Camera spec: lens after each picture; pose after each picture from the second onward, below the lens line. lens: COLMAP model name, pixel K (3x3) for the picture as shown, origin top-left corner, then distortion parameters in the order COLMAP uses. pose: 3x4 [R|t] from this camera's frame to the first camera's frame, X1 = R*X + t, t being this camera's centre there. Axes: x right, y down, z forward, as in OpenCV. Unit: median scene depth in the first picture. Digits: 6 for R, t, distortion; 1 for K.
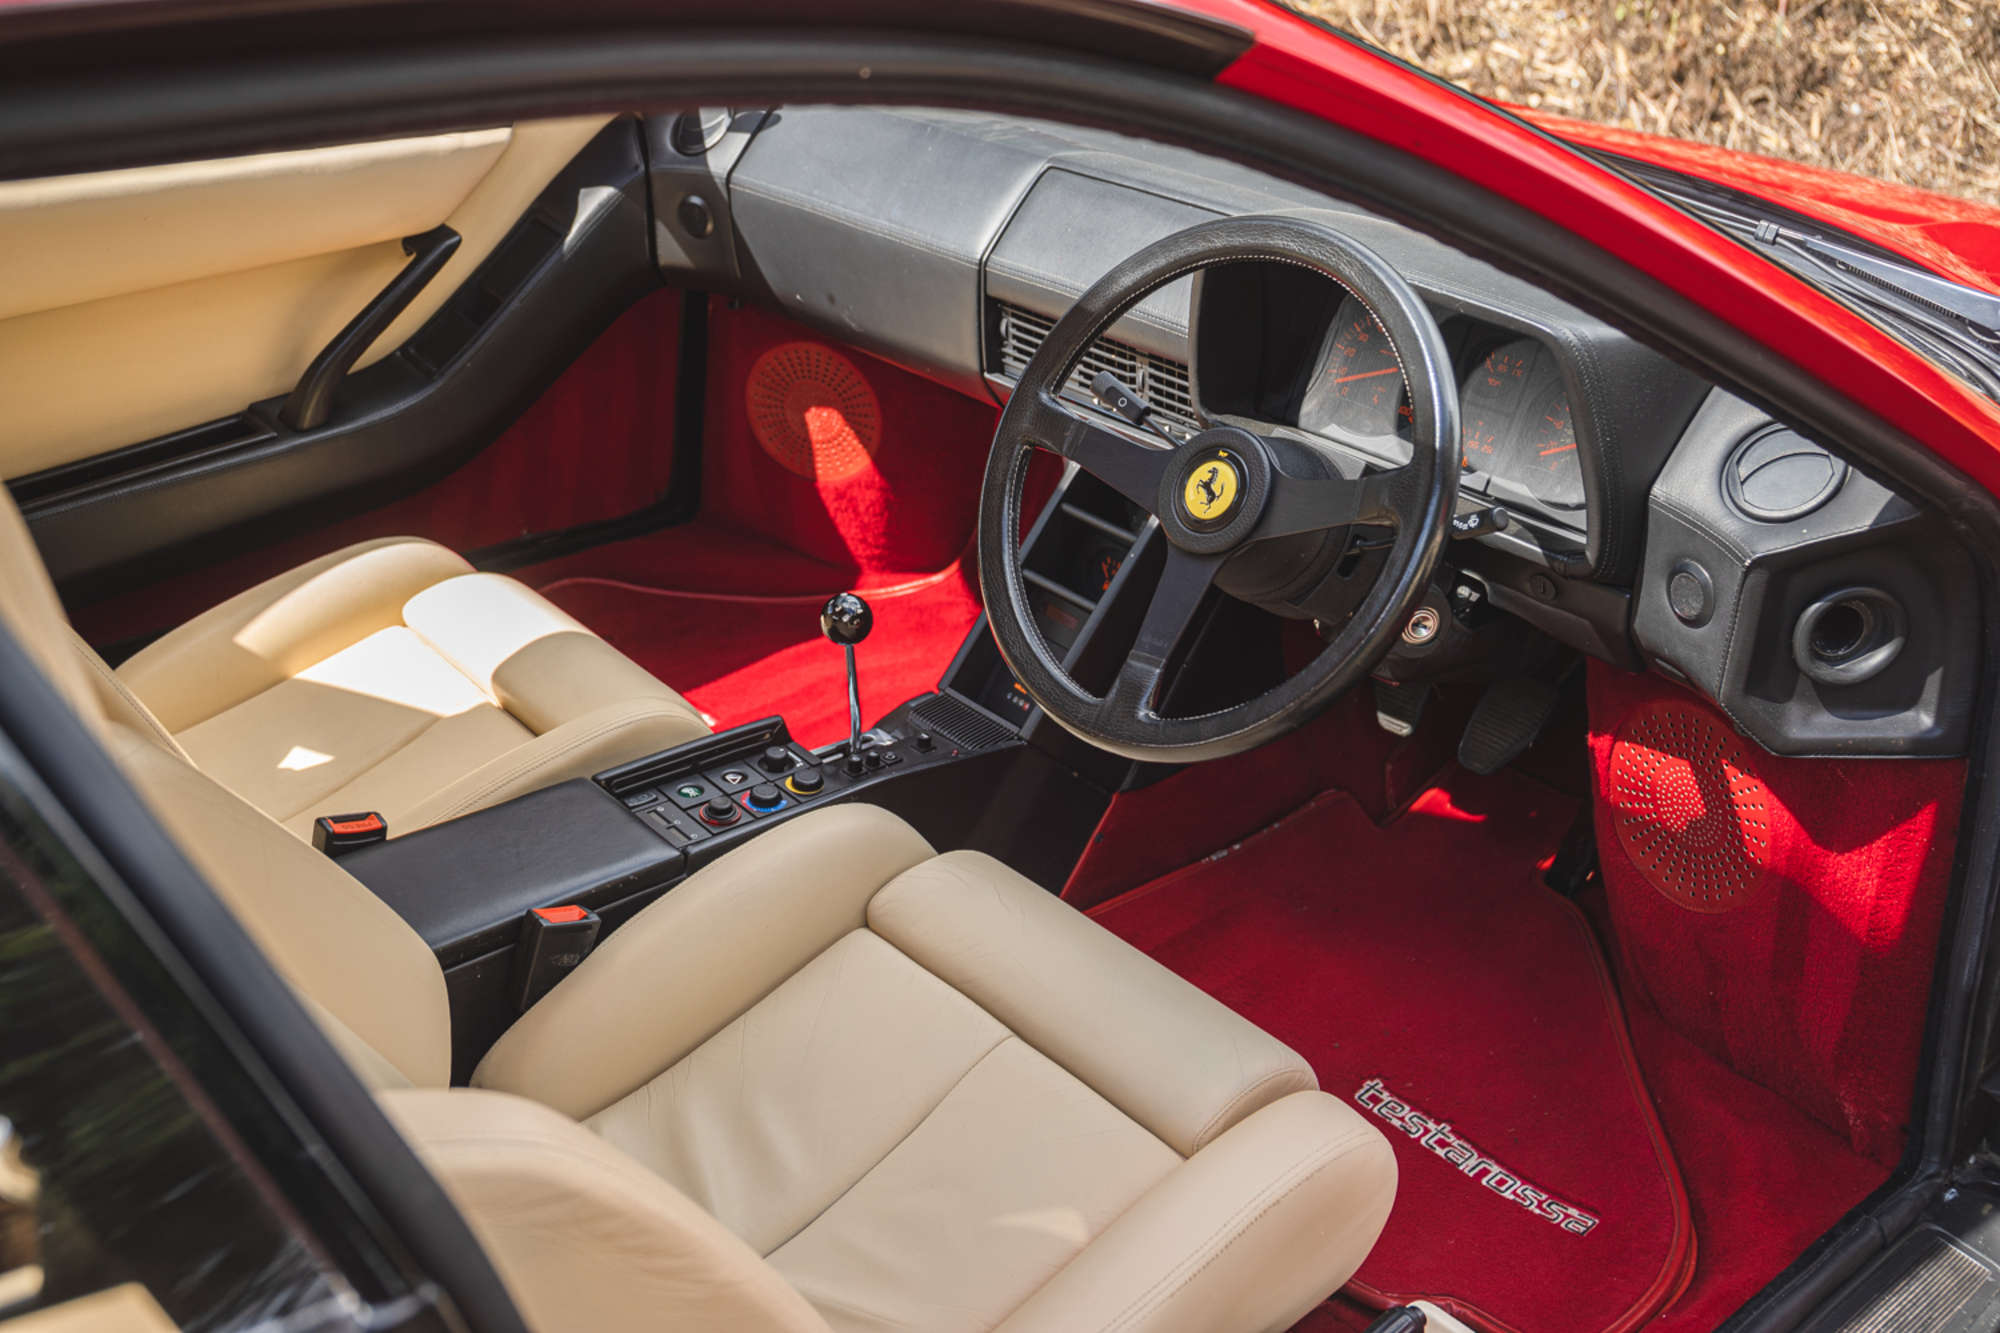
lens RADIAL K [[2009.0, 0, 1000.0], [0, 2009.0, 666.5], [0, 0, 1]] dist [-0.058004, 0.001238]
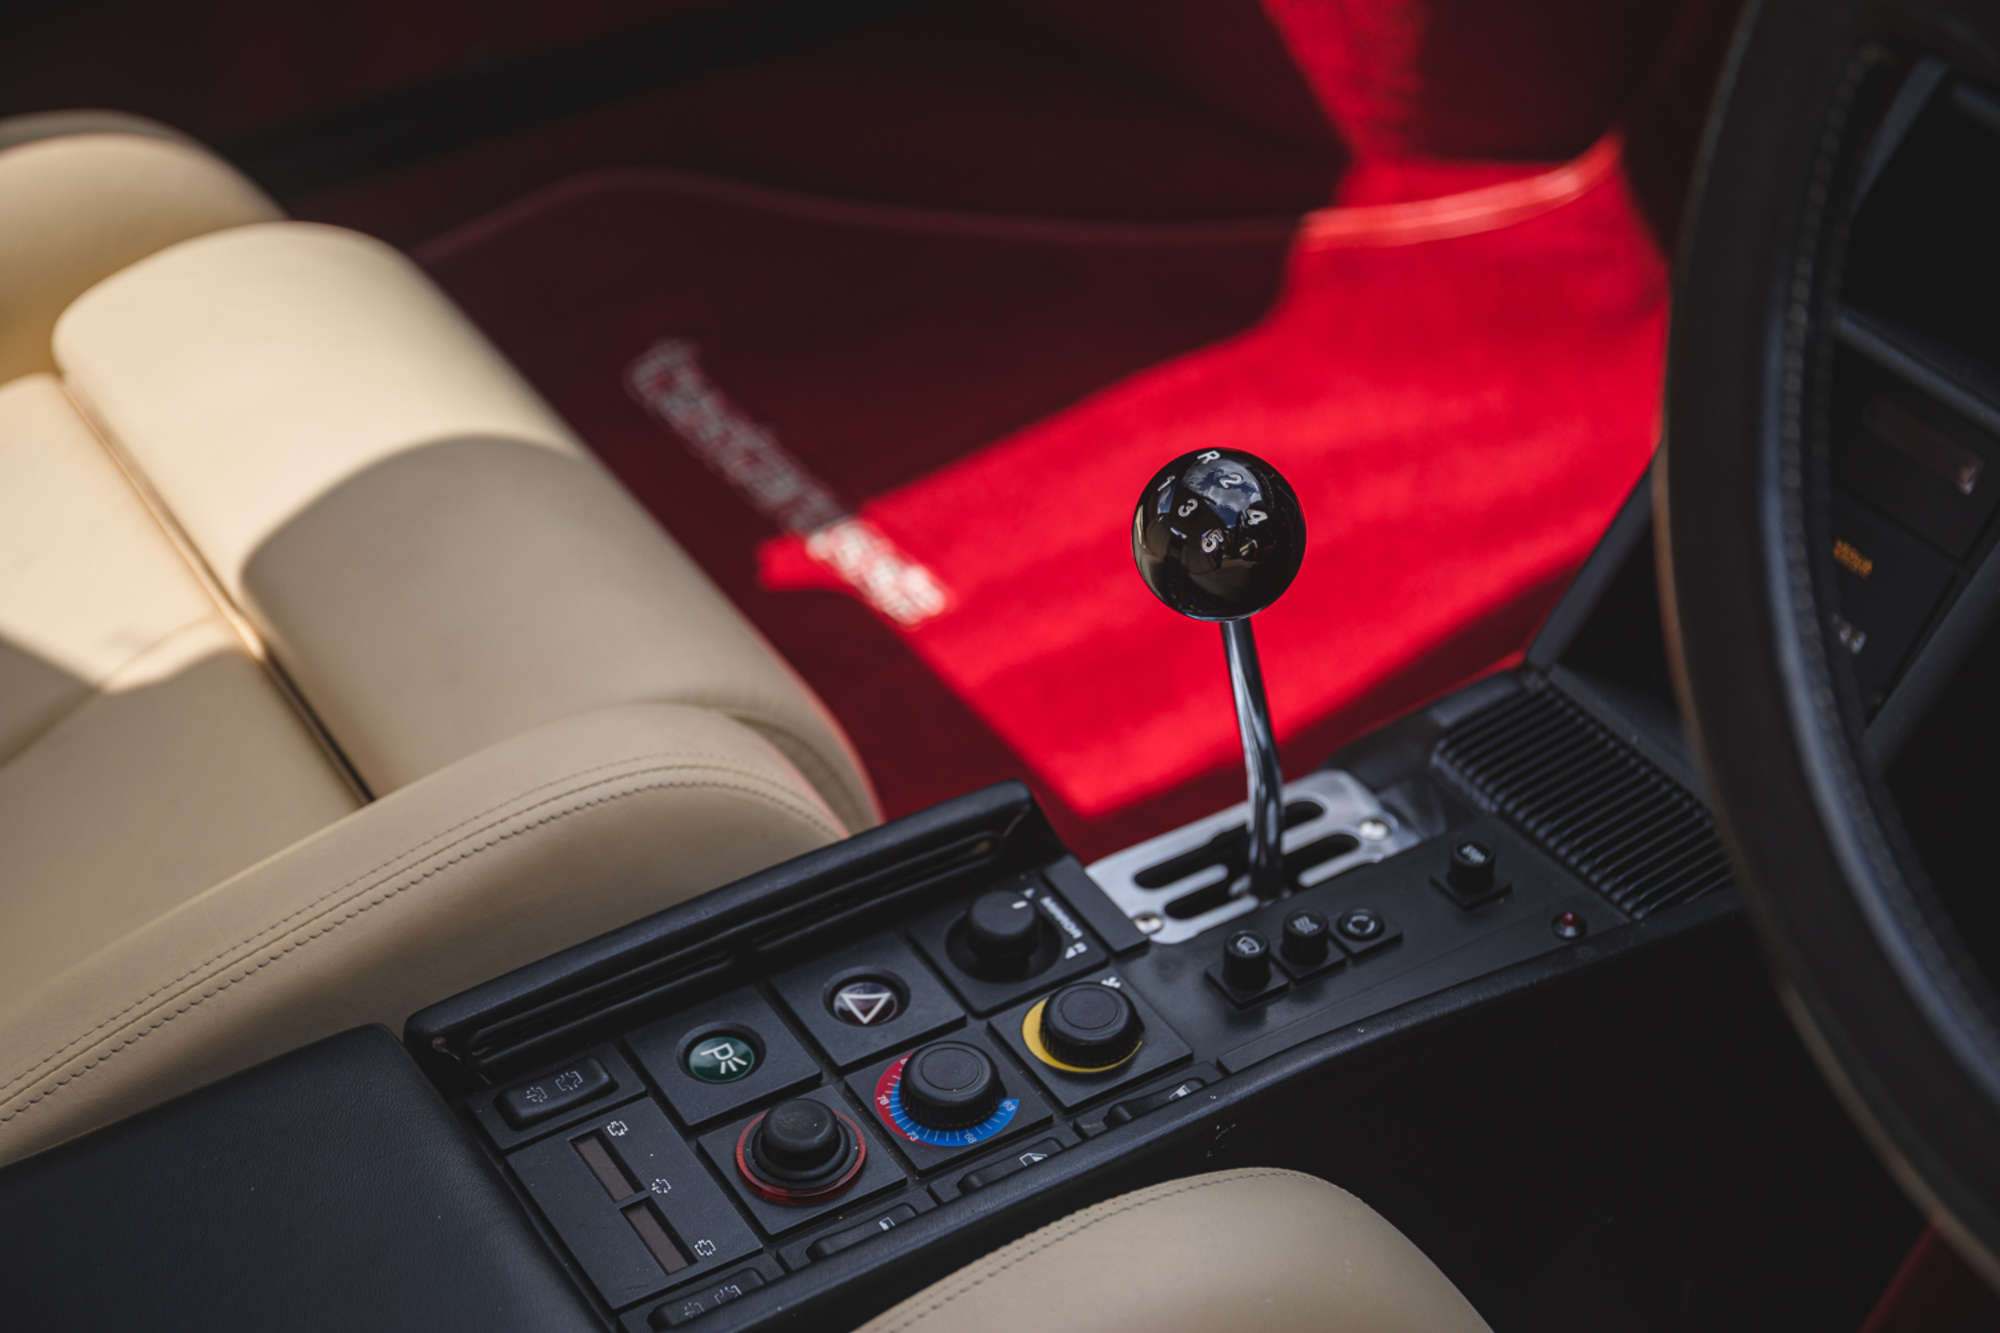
lens RADIAL K [[3633.5, 0, 1000.0], [0, 3633.5, 666.5], [0, 0, 1]] dist [0.116759, 0.121979]
pose [[0.981447, 0.036229, -0.188280, -0.004240], [-0.005426, 0.986841, 0.161605, -0.090752], [0.191657, -0.157585, 0.968728, 0.449185]]
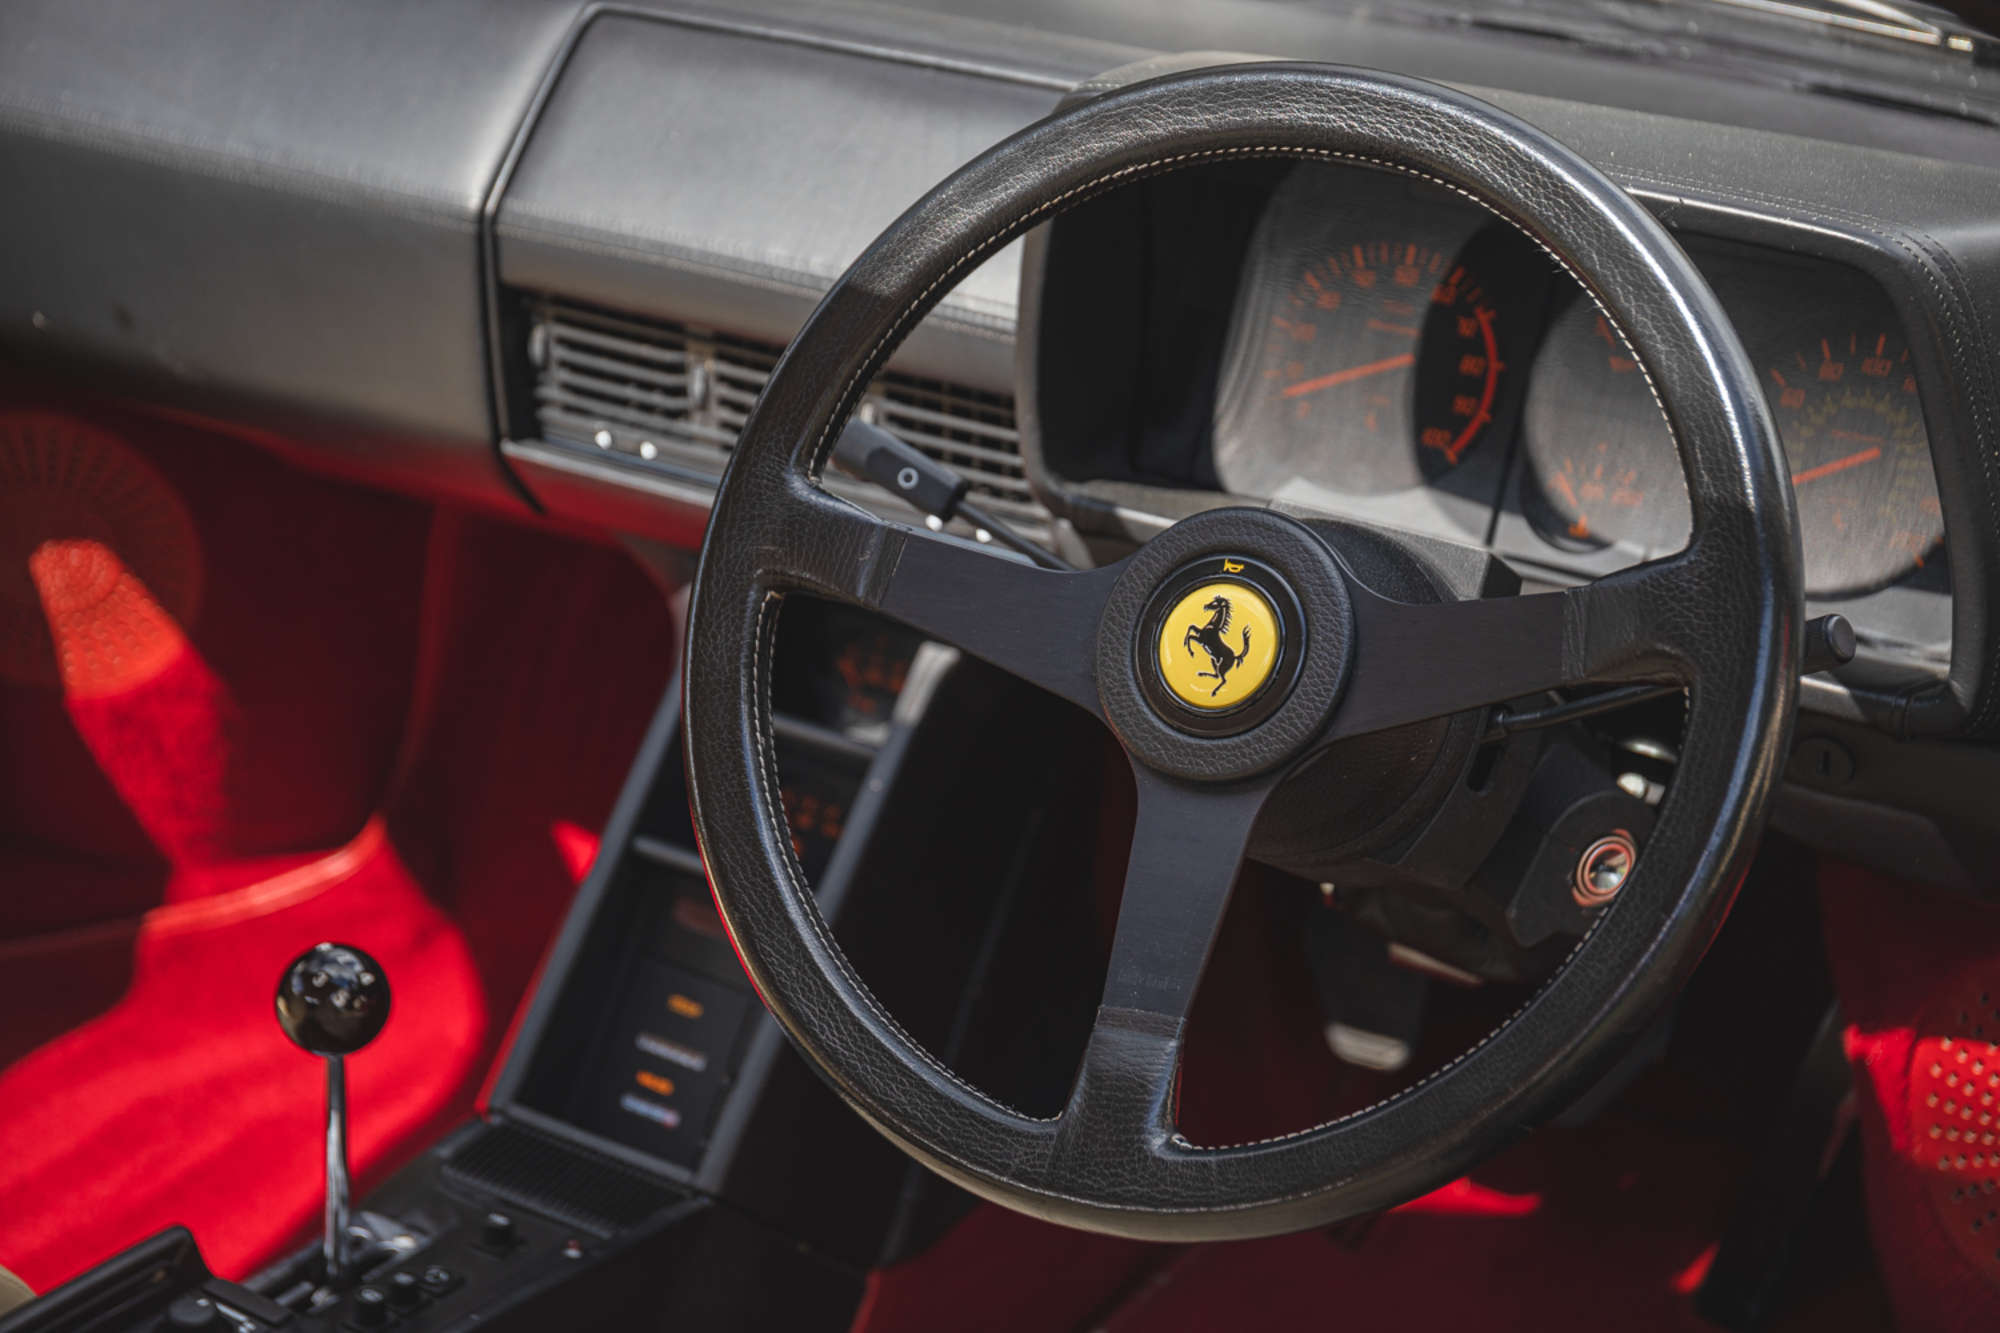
lens RADIAL K [[3553.3, 0, 1000.0], [0, 3553.3, 666.5], [0, 0, 1]] dist [0.117460, -0.010689]
pose [[0.963118, -0.111394, 0.244940, -0.119342], [0.127747, 0.990450, -0.051869, -0.036591], [-0.236823, 0.081246, 0.968150, 0.159644]]
